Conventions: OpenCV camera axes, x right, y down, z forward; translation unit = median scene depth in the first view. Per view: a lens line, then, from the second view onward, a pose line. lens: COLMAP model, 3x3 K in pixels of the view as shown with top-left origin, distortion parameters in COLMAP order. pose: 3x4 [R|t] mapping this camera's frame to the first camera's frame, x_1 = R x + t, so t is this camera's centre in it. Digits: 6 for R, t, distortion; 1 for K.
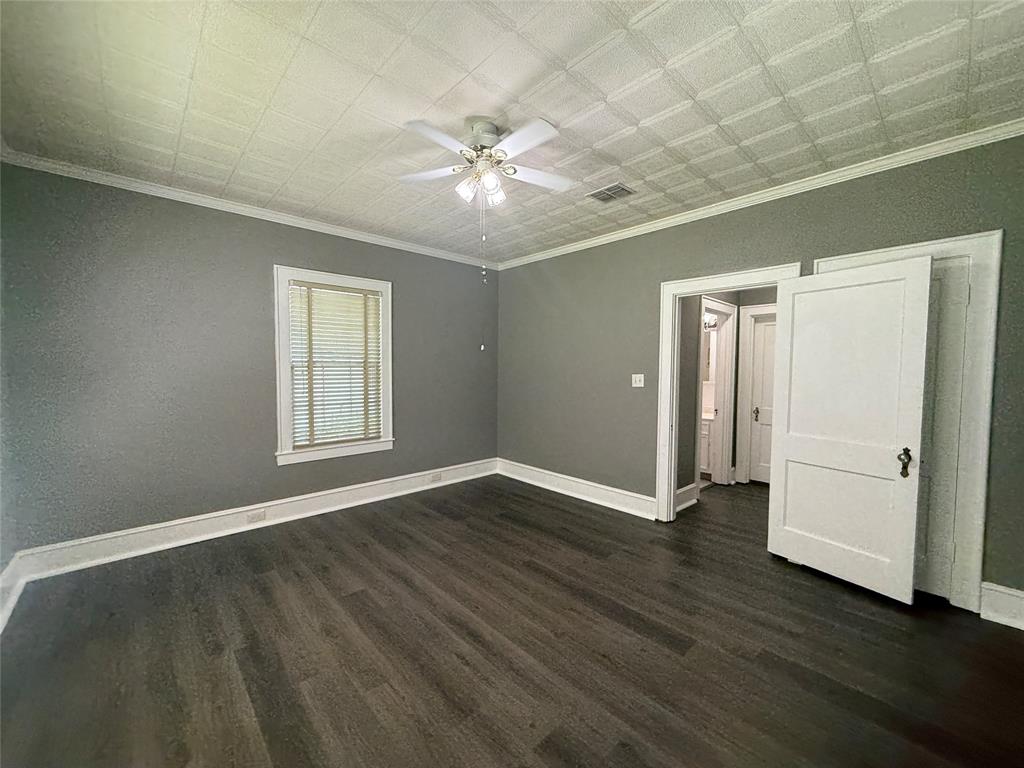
lens RADIAL K [[407.6, 0, 514.6], [0, 407.6, 383.2], [0, 0, 1]] dist [0.000429, 0.000928]
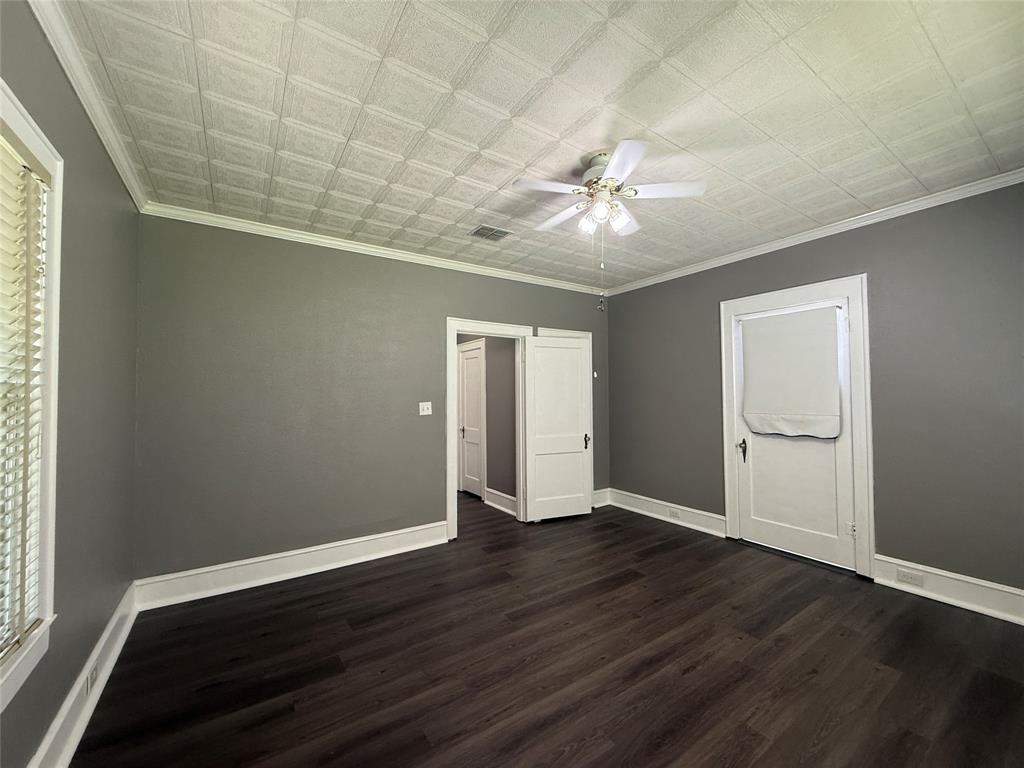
lens RADIAL K [[407.6, 0, 505.7], [0, 407.6, 385.0], [0, 0, 1]] dist [0.000429, 0.000928]
pose [[0.162210, 0.013195, 0.986668, -0.775787], [0.046931, 0.998676, -0.021071, -0.040333], [-0.985640, 0.049723, 0.161376, 0.773609]]
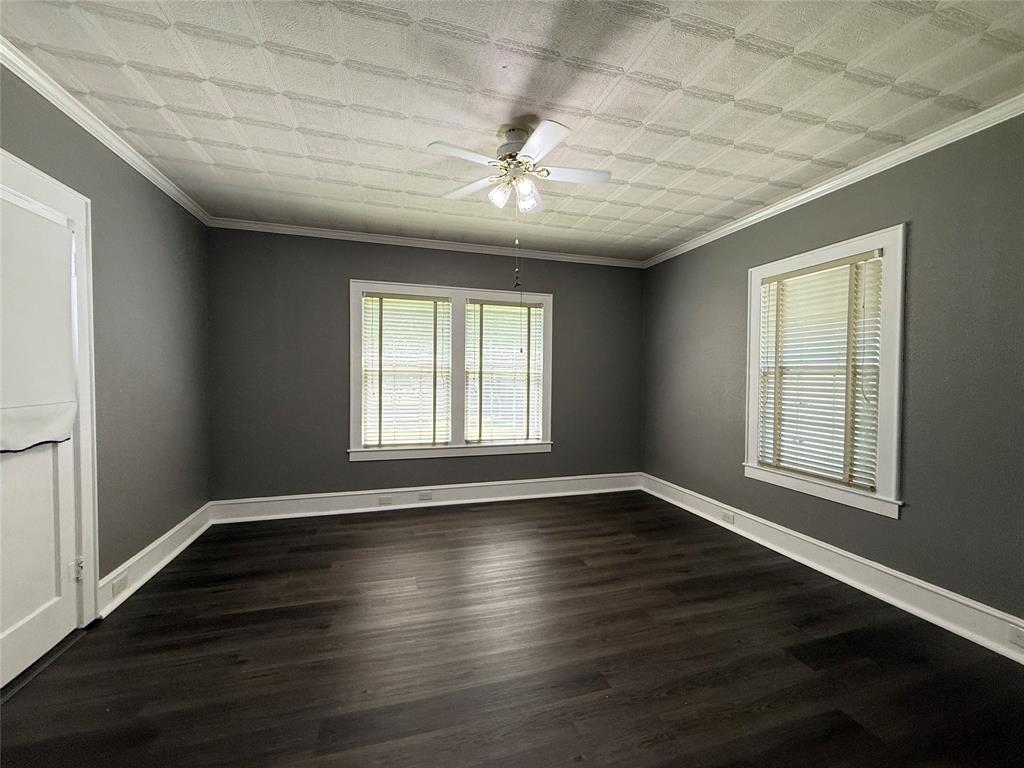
lens RADIAL K [[407.6, 0, 511.0], [0, 407.6, 385.2], [0, 0, 1]] dist [0.000429, 0.000928]
pose [[-0.444423, 0.015341, -0.895685, 0.597204], [-0.044364, 0.998250, 0.039111, -0.029456], [0.894718, 0.057118, -0.442965, 1.032566]]
